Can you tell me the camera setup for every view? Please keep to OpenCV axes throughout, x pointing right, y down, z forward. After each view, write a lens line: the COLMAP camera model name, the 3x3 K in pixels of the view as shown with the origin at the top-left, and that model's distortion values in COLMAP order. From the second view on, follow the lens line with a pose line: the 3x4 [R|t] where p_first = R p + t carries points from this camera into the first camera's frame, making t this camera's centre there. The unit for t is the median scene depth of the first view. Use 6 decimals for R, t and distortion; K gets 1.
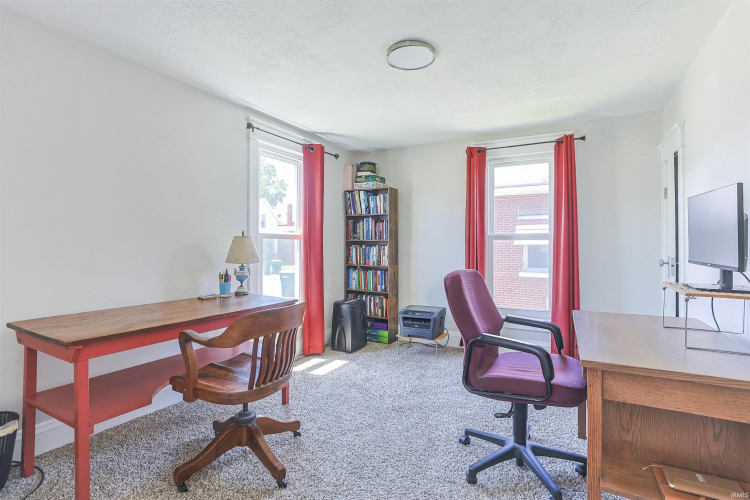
lens RADIAL K [[359.7, 0, 378.8], [0, 359.7, 248.4], [0, 0, 1]] dist [-0.018614, 0.010657]
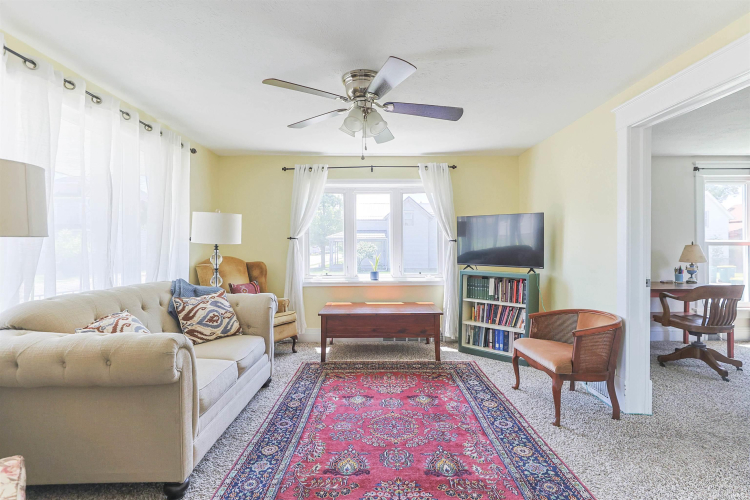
lens RADIAL K [[359.7, 0, 378.8], [0, 359.7, 248.4], [0, 0, 1]] dist [-0.018614, 0.010657]
pose [[0.498774, -0.008810, -0.866687, 0.199433], [0.004353, 0.999961, -0.007660, -0.009058], [0.866721, 0.000048, 0.498793, -0.667076]]
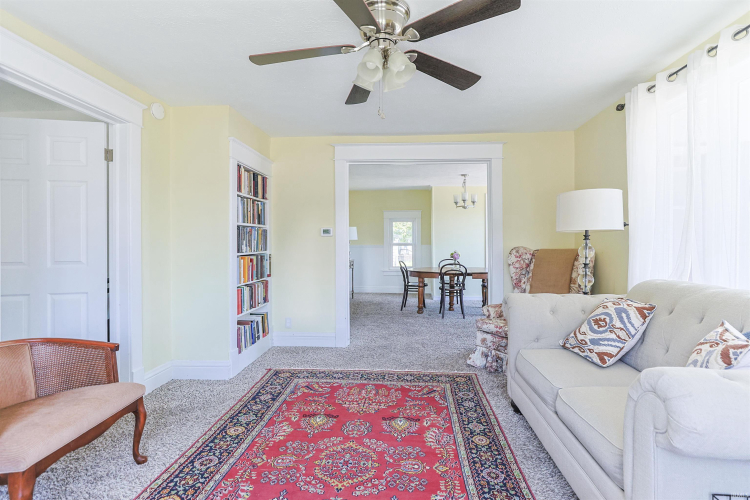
lens RADIAL K [[348.7, 0, 370.3], [0, 348.7, 250.7], [0, 0, 1]] dist [-0.001919, 0.000658]
pose [[-0.398460, -0.024576, 0.916856, -0.764255], [0.005787, 0.999554, 0.029308, -0.008824], [-0.917167, 0.016984, -0.398140, -0.183408]]
